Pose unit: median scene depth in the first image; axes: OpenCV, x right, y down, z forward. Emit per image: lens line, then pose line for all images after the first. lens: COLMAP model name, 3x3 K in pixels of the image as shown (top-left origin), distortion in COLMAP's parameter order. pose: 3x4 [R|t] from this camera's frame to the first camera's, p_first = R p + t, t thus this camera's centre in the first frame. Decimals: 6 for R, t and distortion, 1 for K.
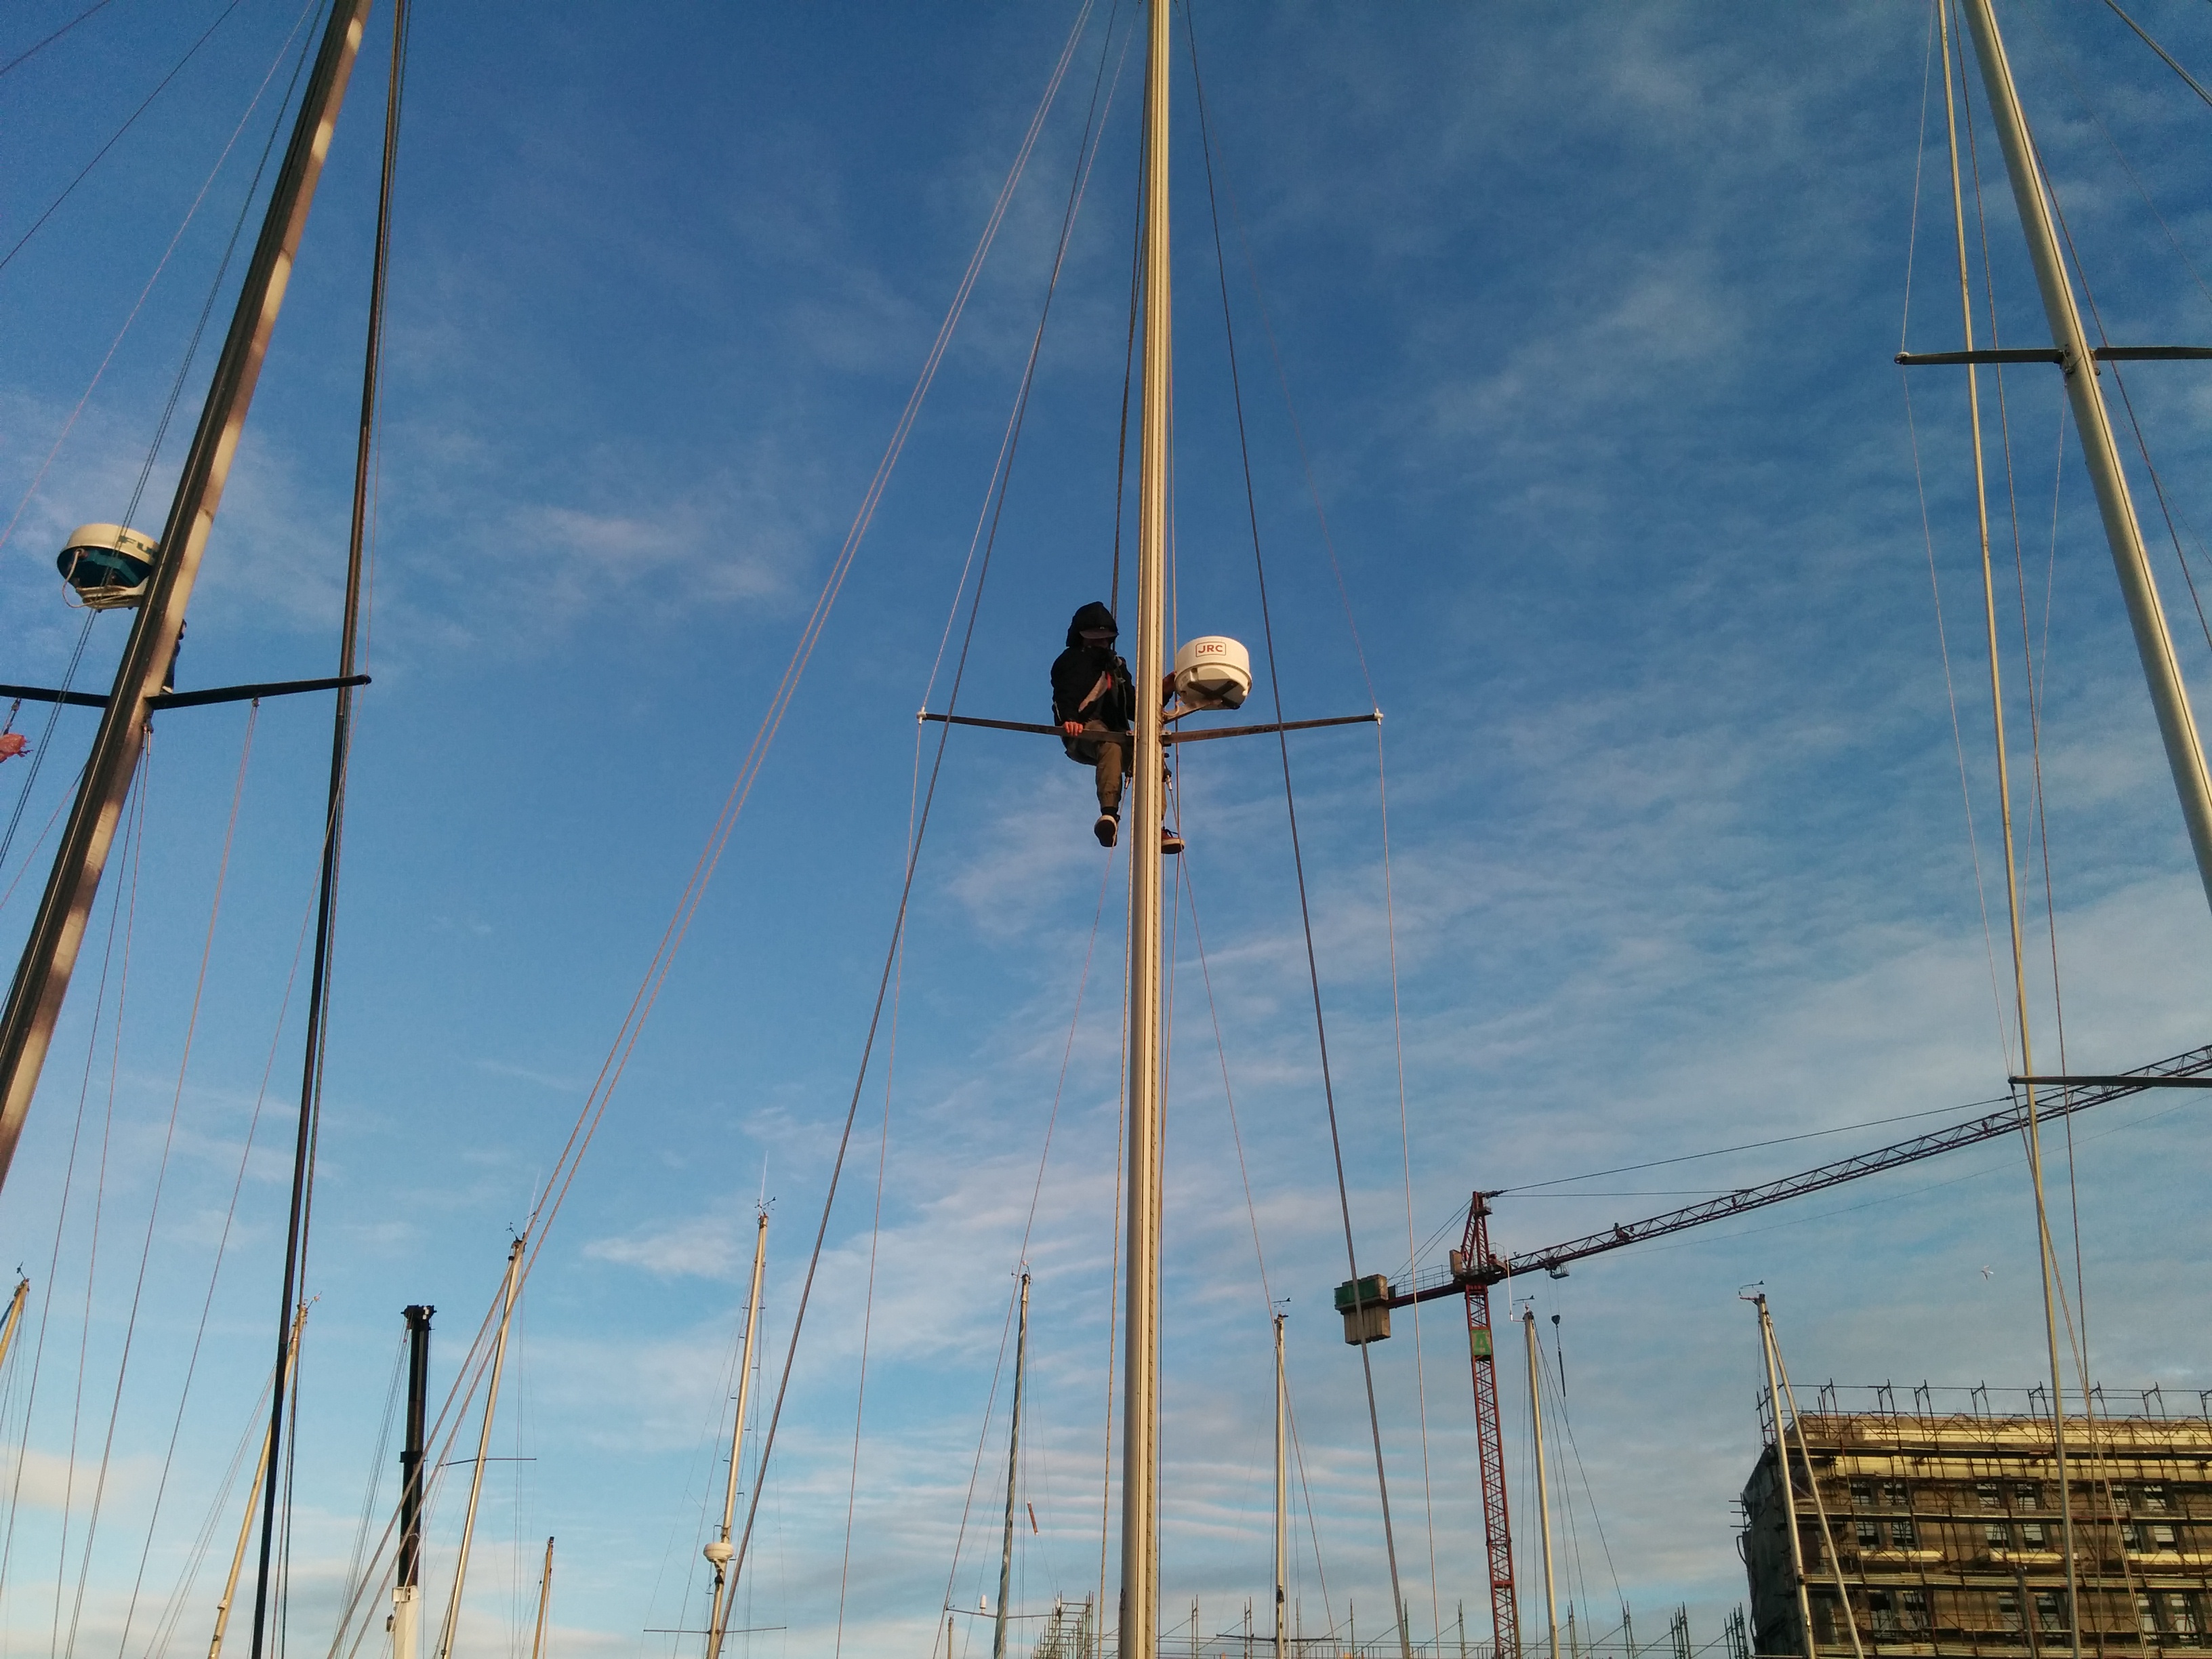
lens RADIAL K [[1949.8, 0, 1164.4], [0, 1949.8, 820.9], [0, 0, 1]] dist [0.090656, -0.121882]
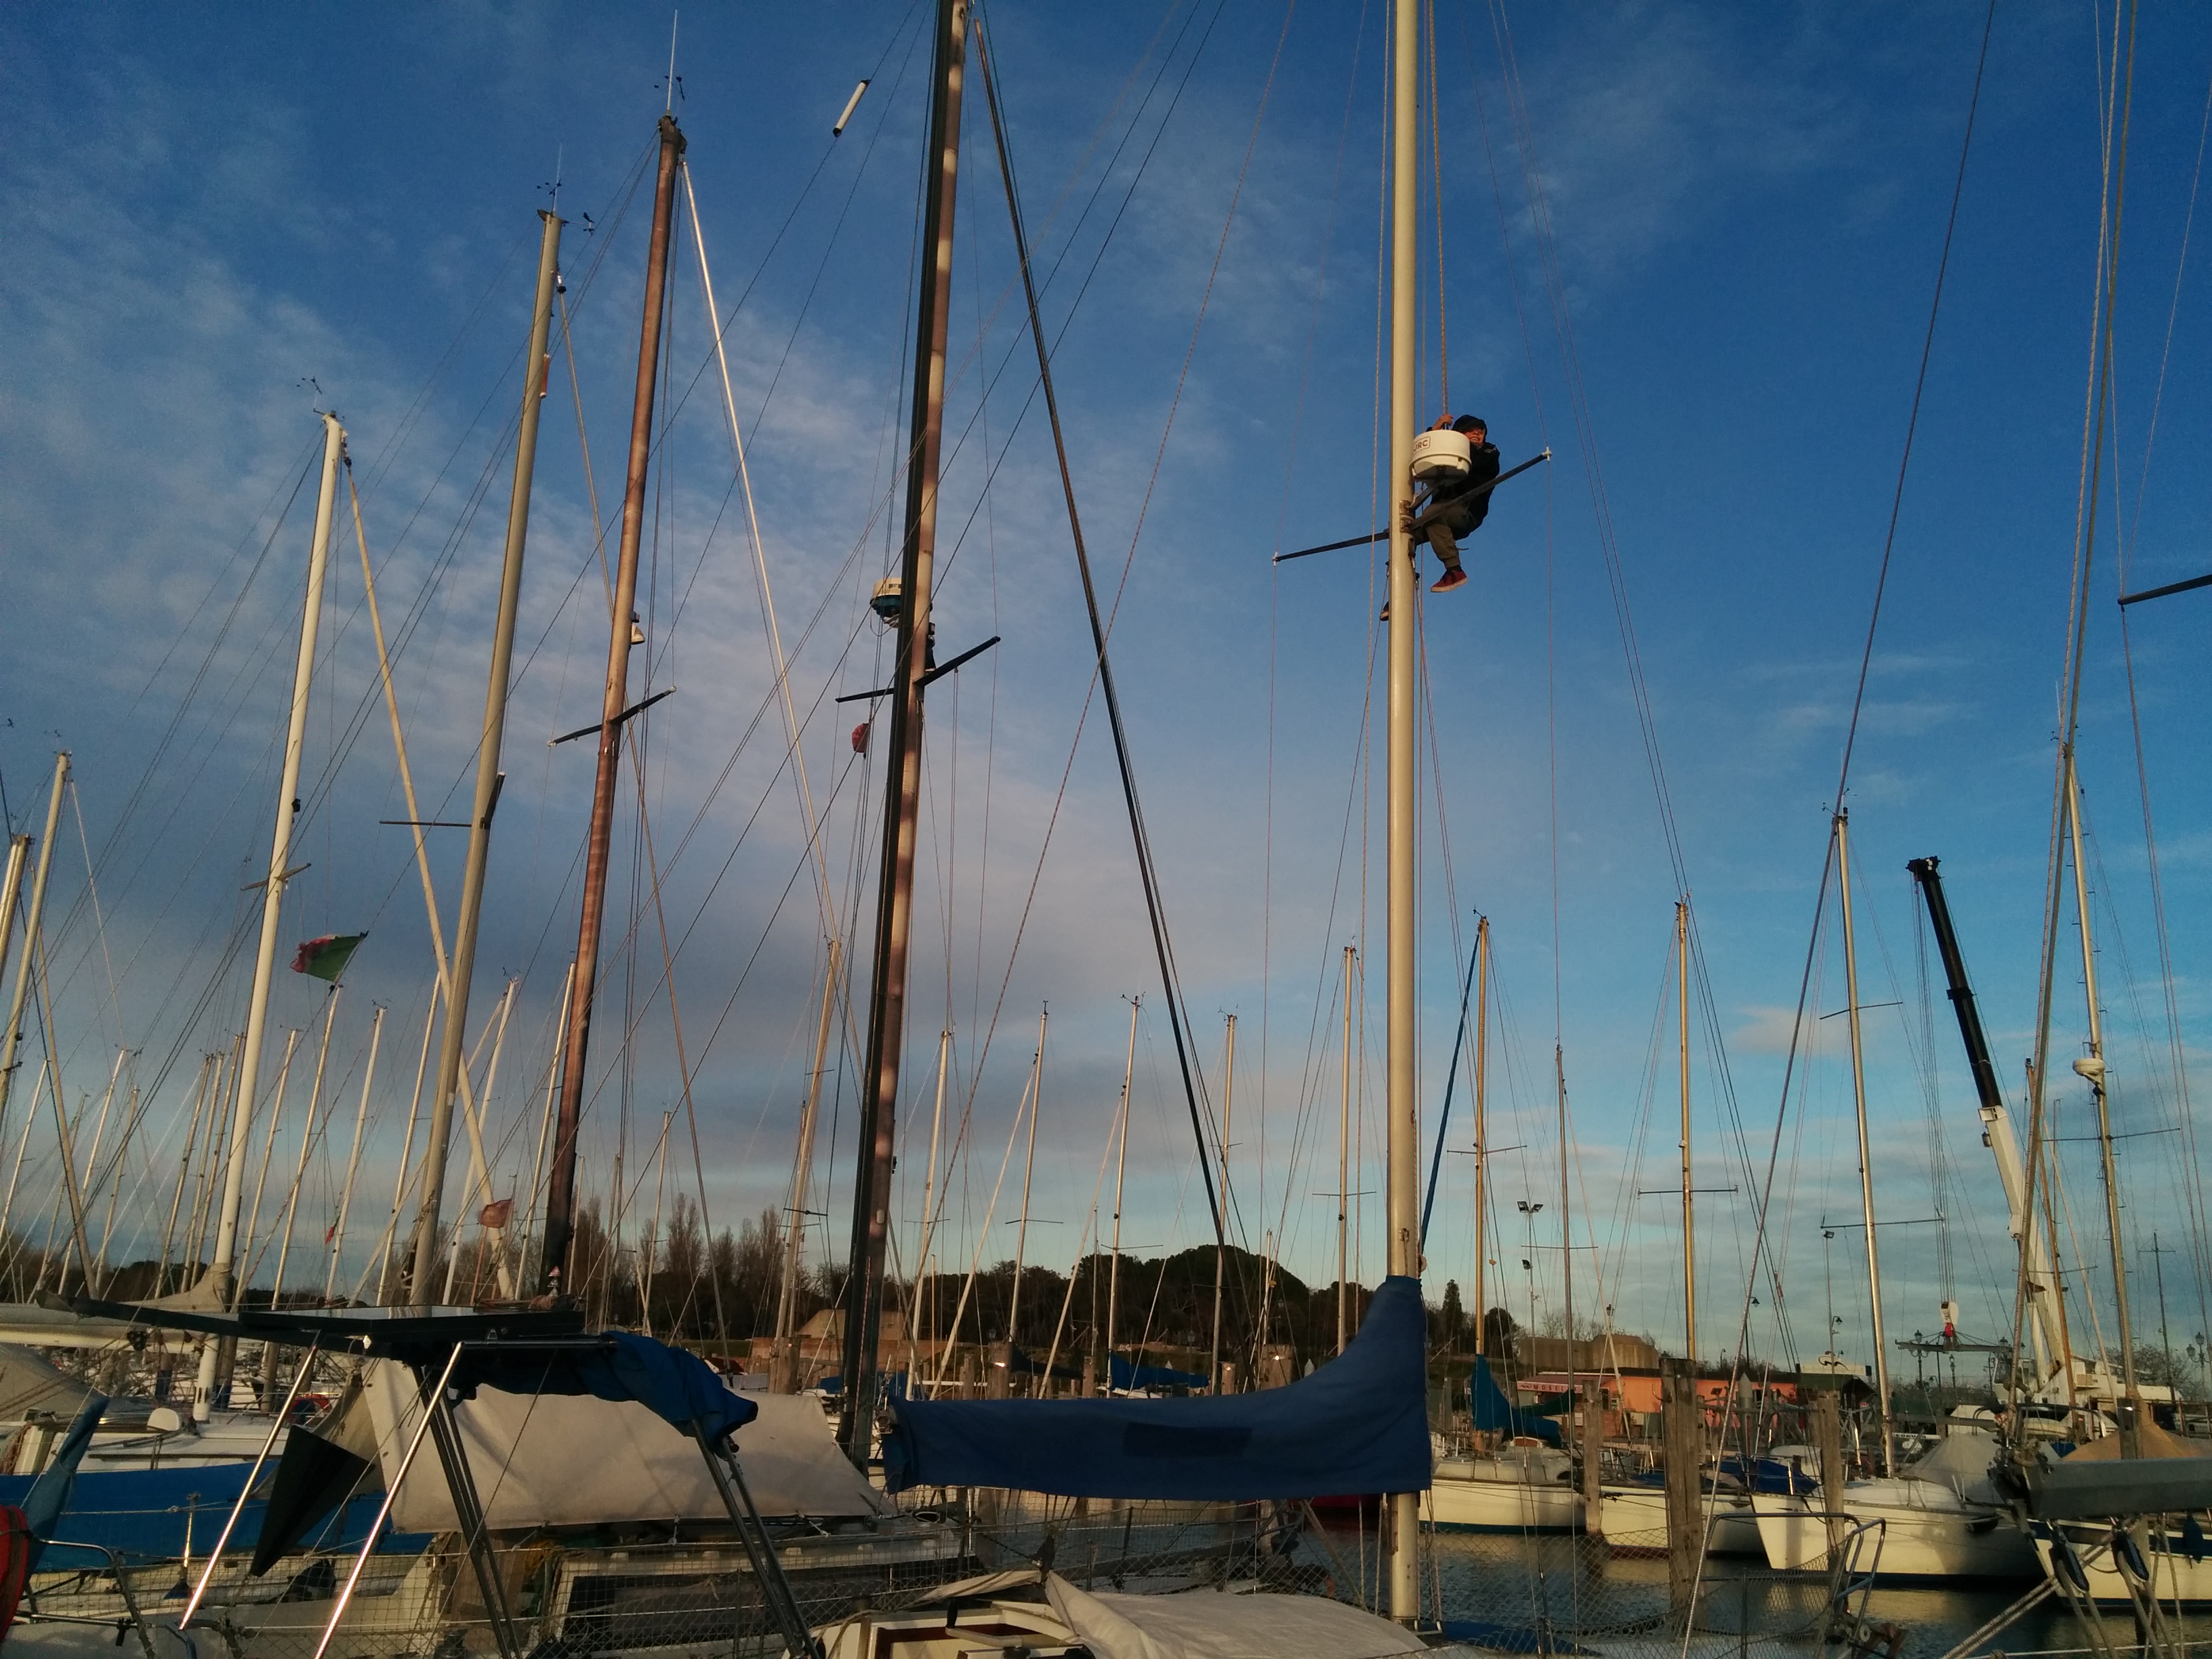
lens RADIAL K [[1938.0, 0, 1111.0], [0, 1938.0, 812.9], [0, 0, 1]] dist [0.099706, -0.123783]
pose [[0.689366, -0.202617, -0.695501, 0.162930], [0.348525, 0.934435, 0.073227, -0.006650], [0.635063, -0.292880, 0.714784, -0.020916]]
